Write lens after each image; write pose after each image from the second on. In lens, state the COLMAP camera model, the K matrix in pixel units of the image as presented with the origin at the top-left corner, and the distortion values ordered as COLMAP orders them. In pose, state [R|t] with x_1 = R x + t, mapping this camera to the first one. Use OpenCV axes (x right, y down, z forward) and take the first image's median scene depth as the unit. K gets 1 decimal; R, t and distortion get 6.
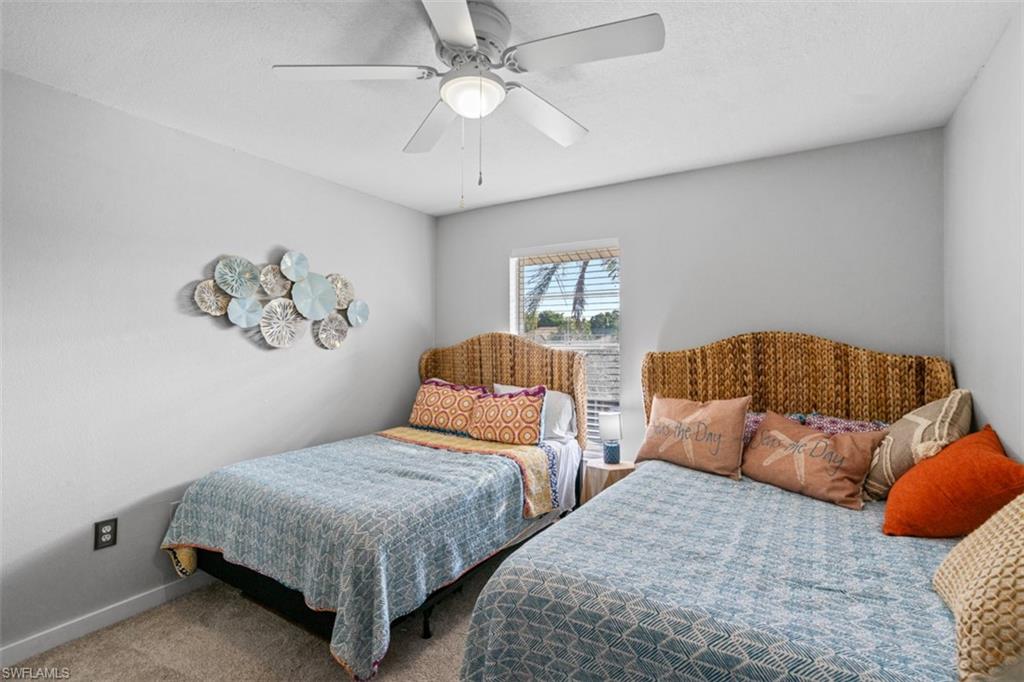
lens RADIAL K [[470.5, 0, 513.2], [0, 470.5, 339.7], [0, 0, 1]] dist [-0.007646, 0.002873]
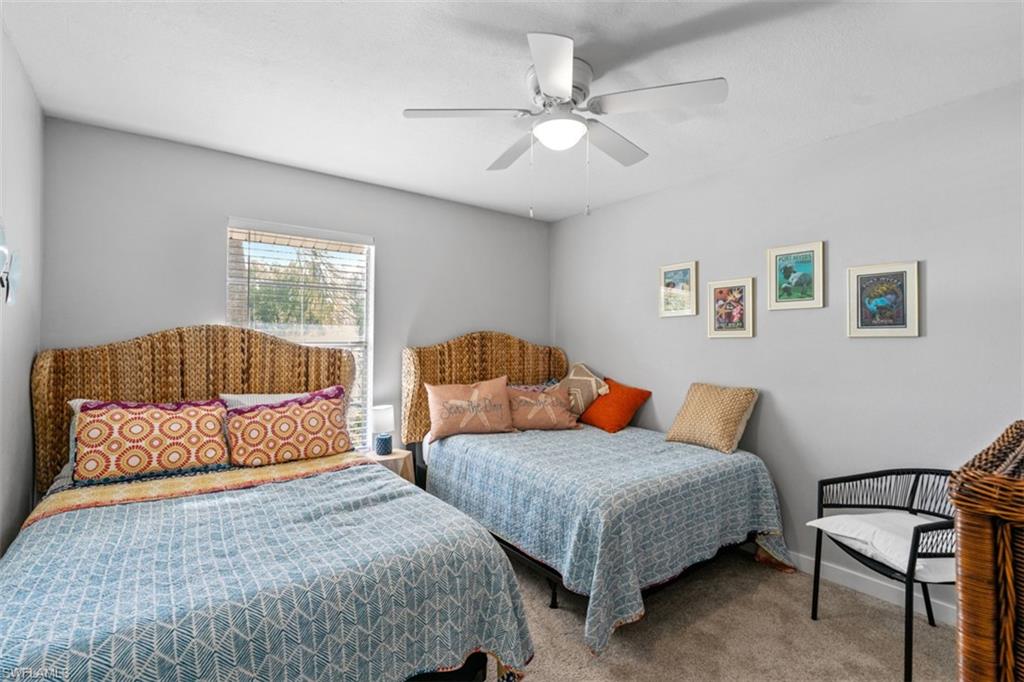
lens RADIAL K [[470.5, 0, 513.4], [0, 470.5, 339.7], [0, 0, 1]] dist [-0.007646, 0.002873]
pose [[0.346289, 0.001631, 0.938126, -0.678391], [-0.004364, 0.999990, -0.000127, 0.007341], [-0.938118, -0.004050, 0.346293, 0.377525]]
